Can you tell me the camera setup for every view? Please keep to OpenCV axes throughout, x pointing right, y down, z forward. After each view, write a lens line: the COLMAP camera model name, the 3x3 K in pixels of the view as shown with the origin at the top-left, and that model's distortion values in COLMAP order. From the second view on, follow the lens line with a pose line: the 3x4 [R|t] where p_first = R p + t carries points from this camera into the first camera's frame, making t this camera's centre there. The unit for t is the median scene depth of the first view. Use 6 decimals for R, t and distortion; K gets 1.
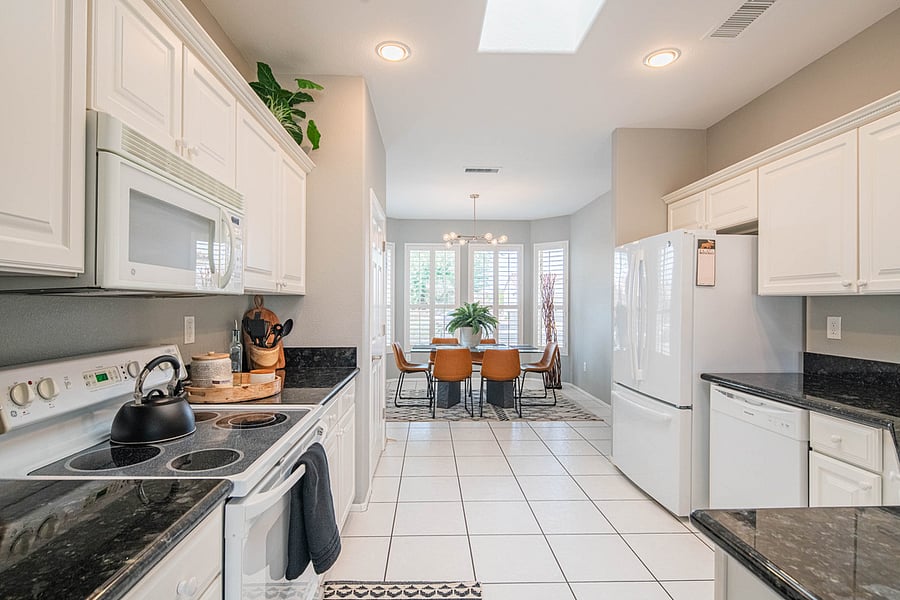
lens RADIAL K [[445.0, 0, 450.6], [0, 445.0, 301.4], [0, 0, 1]] dist [0.001121, -0.001587]
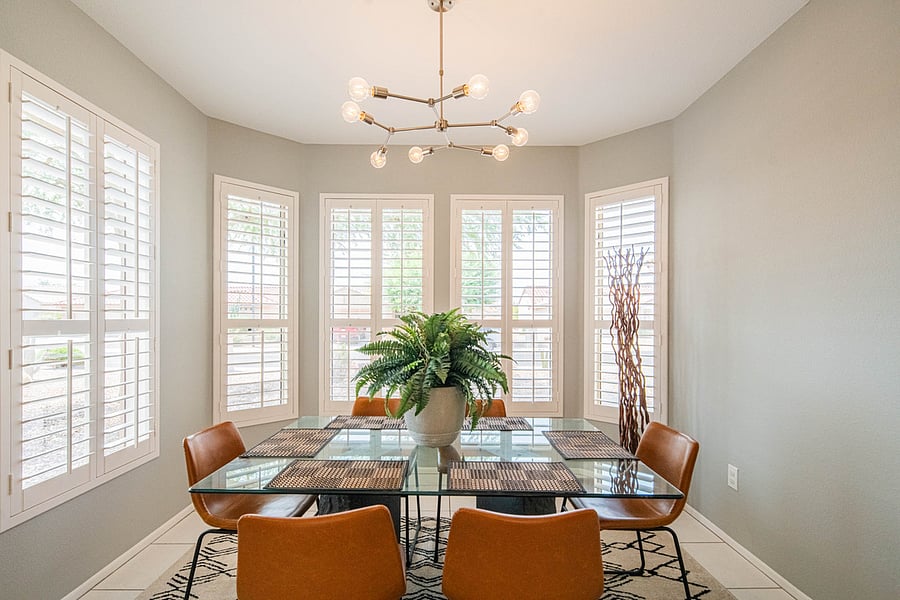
lens RADIAL K [[445.0, 0, 440.7], [0, 445.0, 319.4], [0, 0, 1]] dist [0.001121, -0.001587]
pose [[0.998371, -0.002963, -0.056985, 0.060759], [0.003299, 0.999978, 0.005813, 0.004814], [0.056967, -0.005992, 0.998358, 0.541373]]
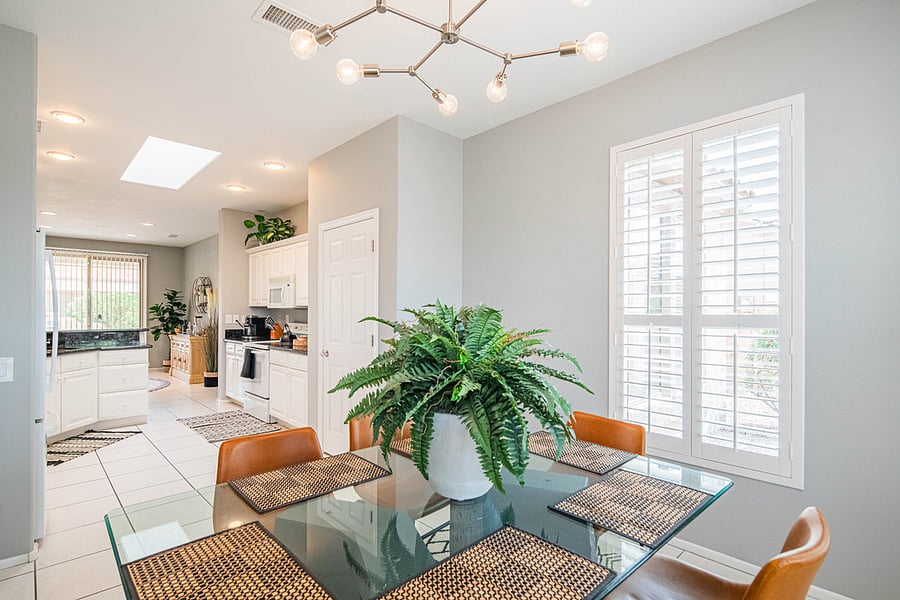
lens RADIAL K [[443.0, 0, 448.2], [0, 443.0, 312.4], [0, 0, 1]] dist [0.004924, -0.003037]
pose [[-0.756095, -0.008479, -0.654407, 0.179307], [-0.004098, 0.999958, -0.008222, 0.007965], [0.654449, -0.003535, -0.756098, 0.994387]]
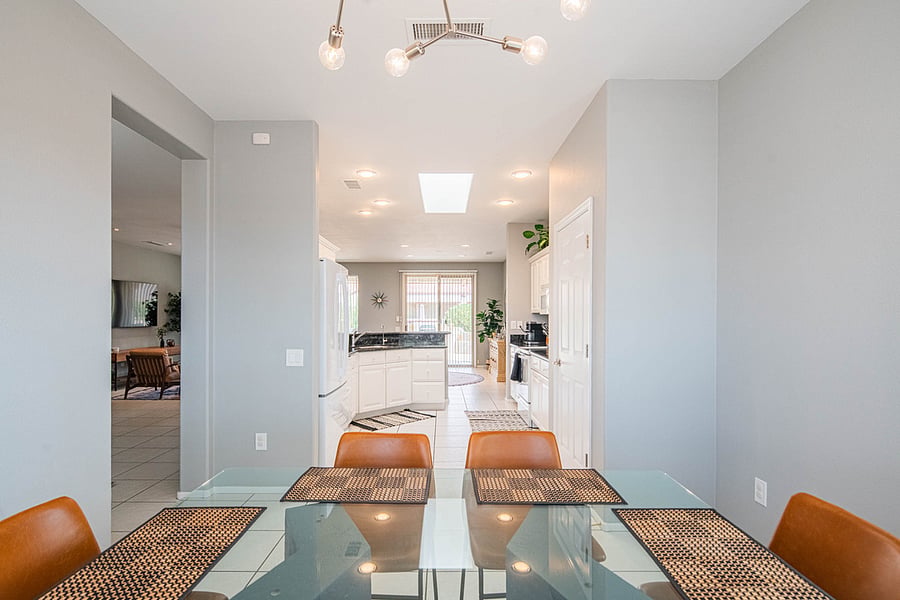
lens RADIAL K [[443.0, 0, 442.1], [0, 443.0, 318.3], [0, 0, 1]] dist [0.004924, -0.003037]
pose [[-0.998743, -0.008519, 0.049405, 0.034028], [-0.008729, 0.999954, -0.004025, 0.006950], [-0.049368, -0.004451, -0.998771, 1.001732]]
